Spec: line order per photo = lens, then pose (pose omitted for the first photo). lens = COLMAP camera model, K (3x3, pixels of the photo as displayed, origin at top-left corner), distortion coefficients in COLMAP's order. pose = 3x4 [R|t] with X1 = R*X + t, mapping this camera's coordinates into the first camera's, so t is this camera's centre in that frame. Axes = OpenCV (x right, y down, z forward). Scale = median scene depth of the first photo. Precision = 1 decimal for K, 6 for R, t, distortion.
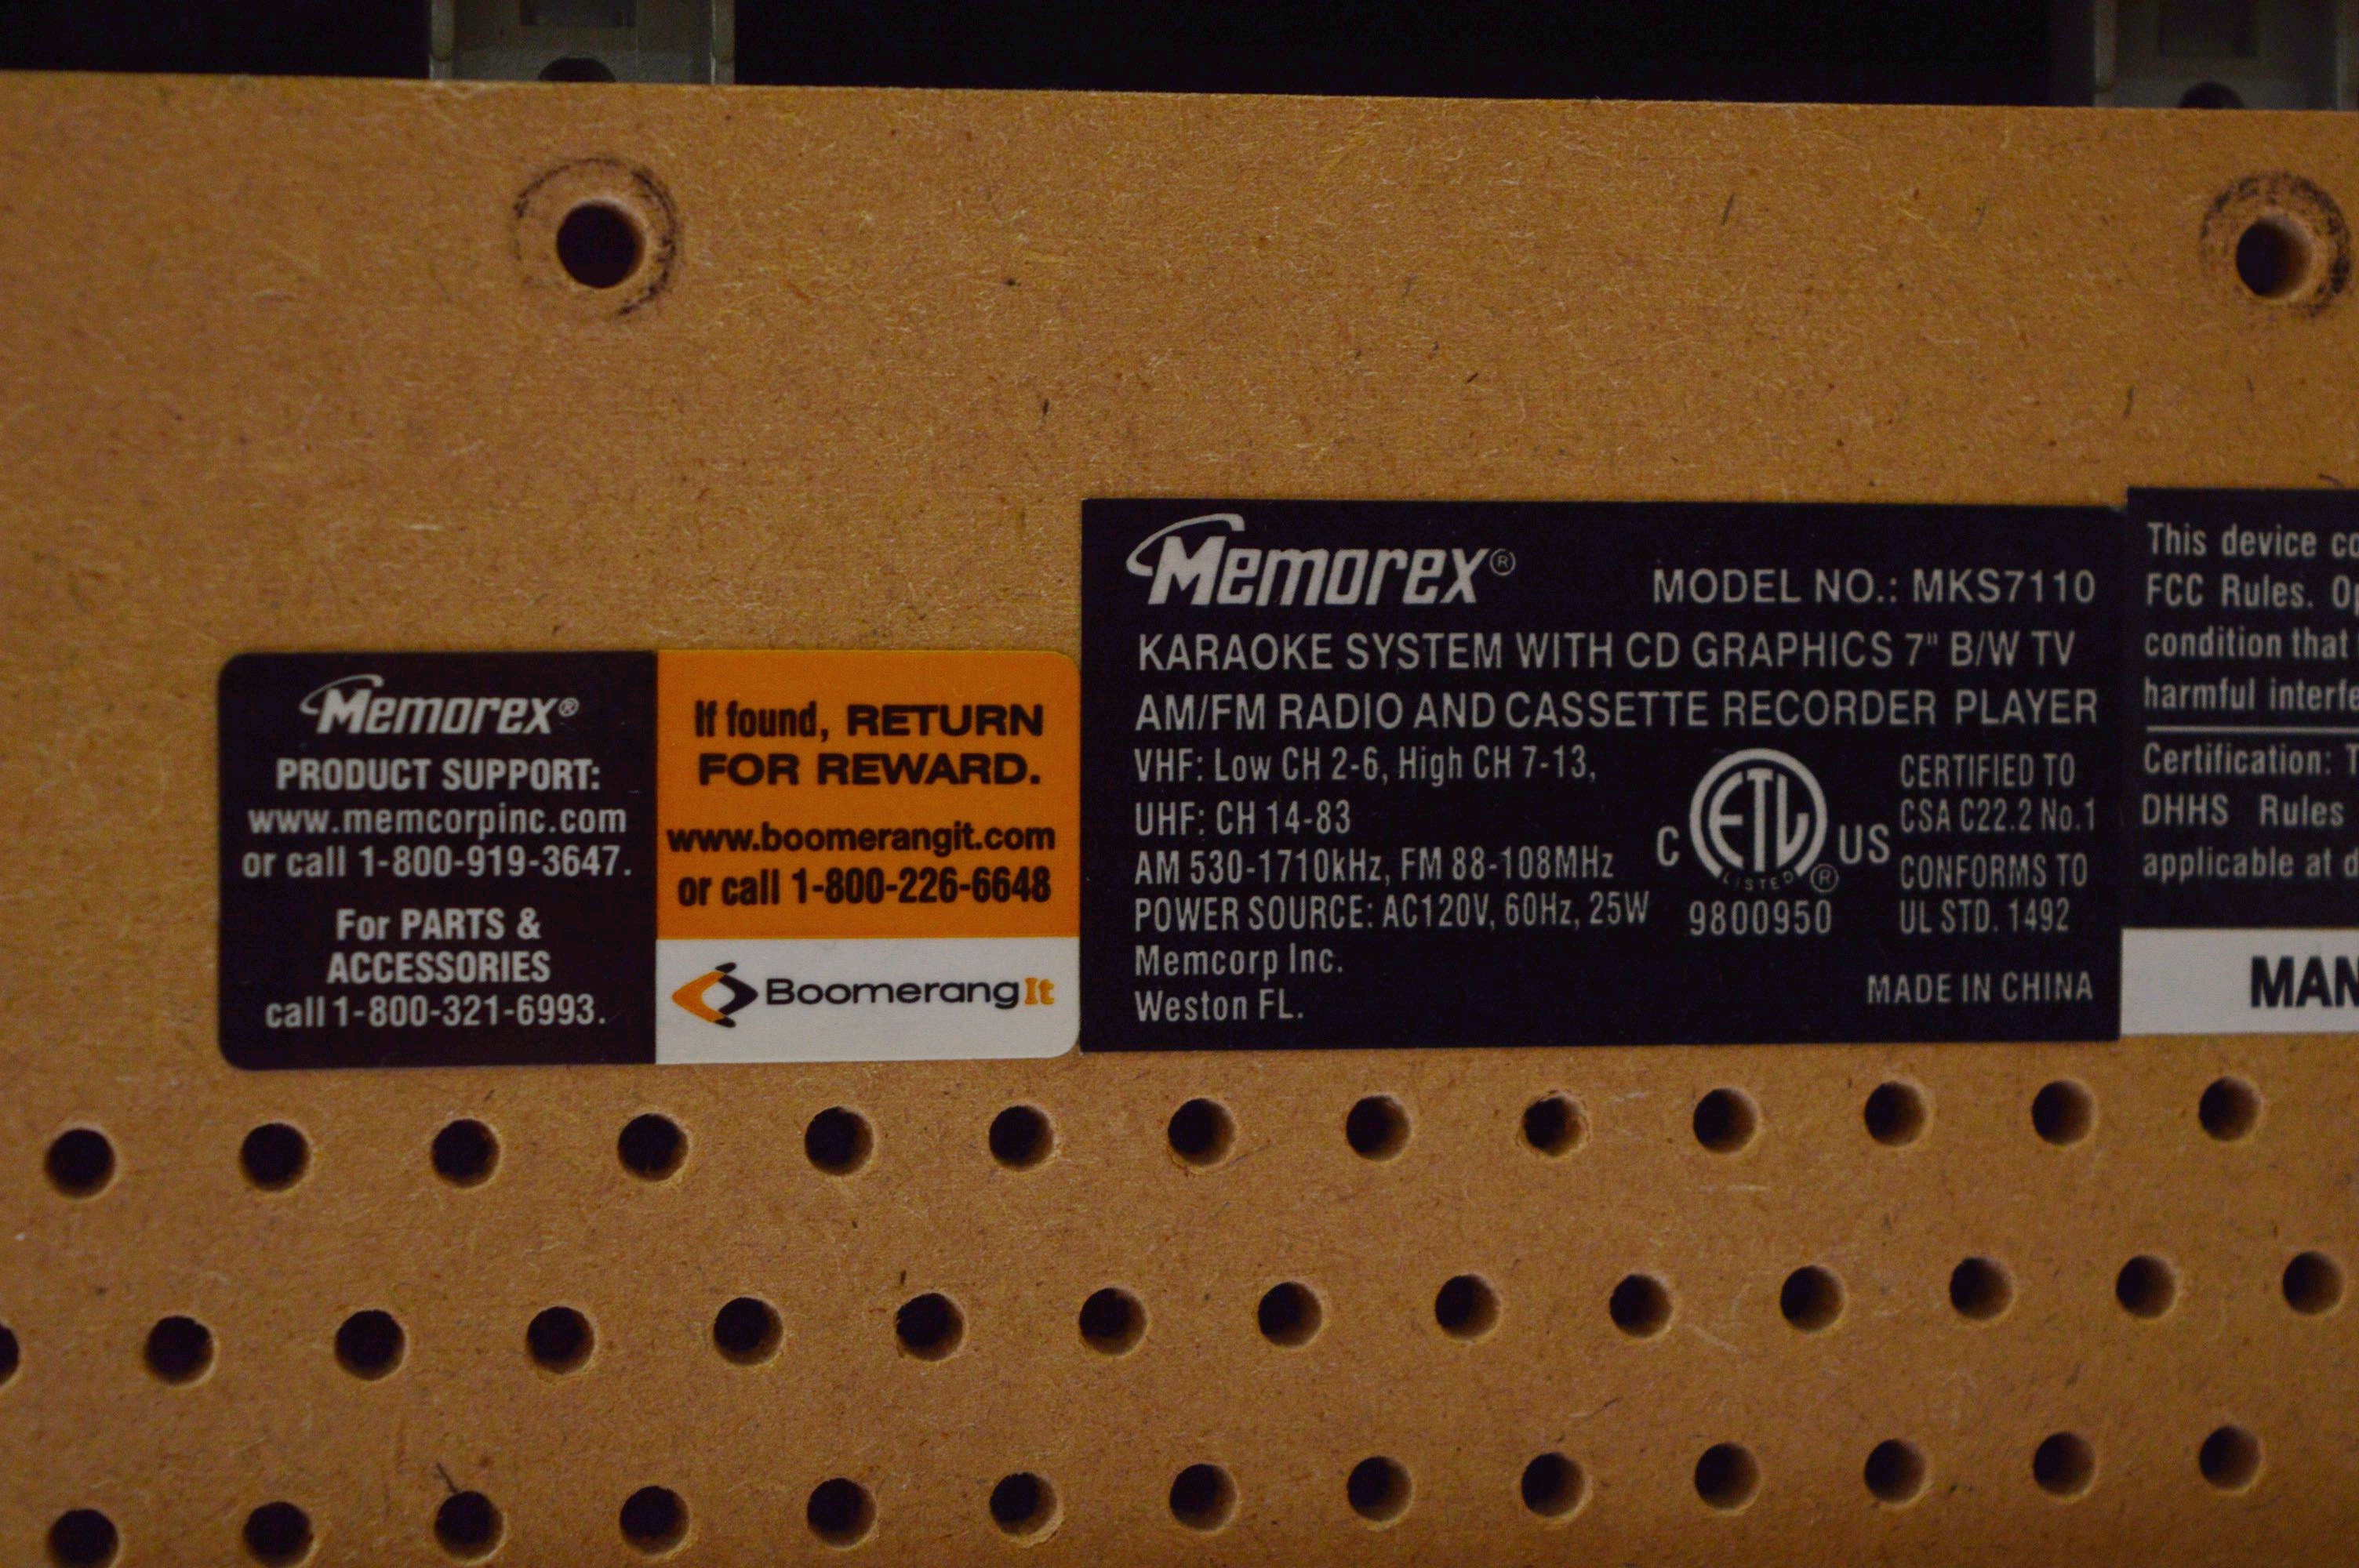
lens RADIAL K [[5644.8, 0, 1179.5], [0, 5644.8, 784.0], [0, 0, 1]] dist [0.061616, 0.225588]
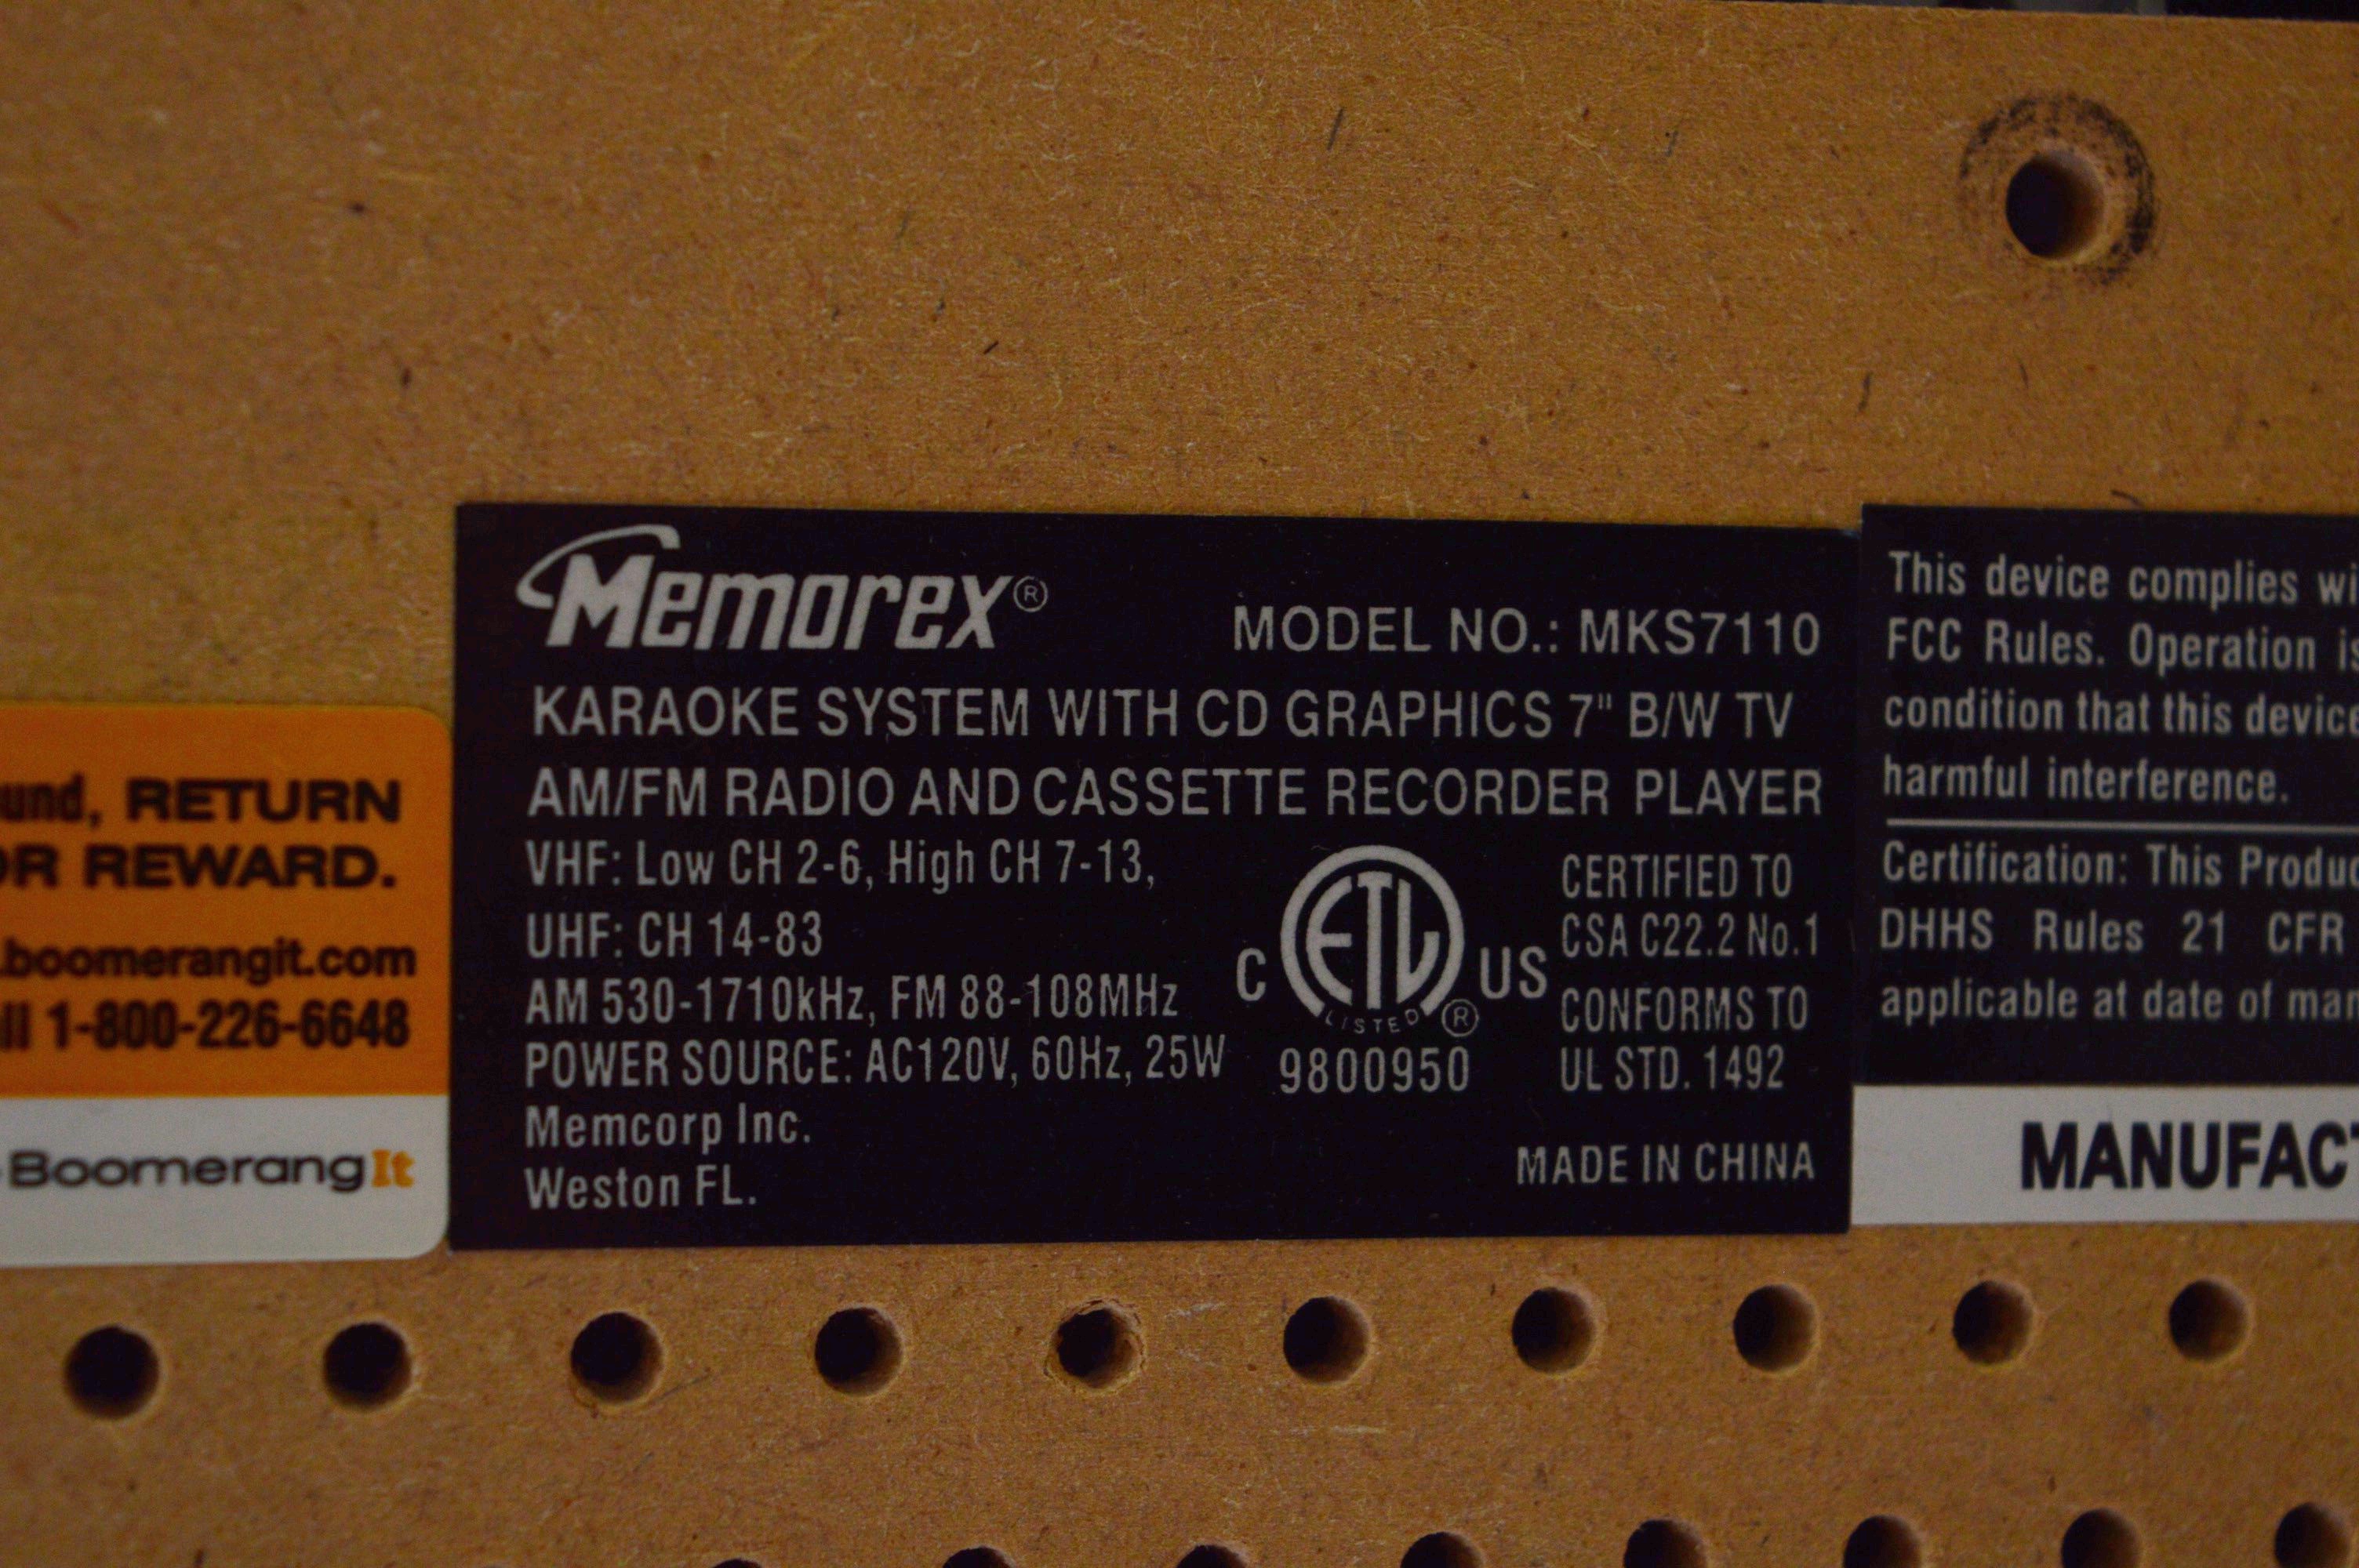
lens RADIAL K [[5644.8, 0, 1179.5], [0, 5644.8, 784.0], [0, 0, 1]] dist [0.061616, 0.225588]
pose [[0.999349, 0.006906, 0.035422, 0.050192], [-0.006434, 0.999889, -0.013401, -0.004201], [-0.035511, 0.013165, 0.999283, 0.250216]]
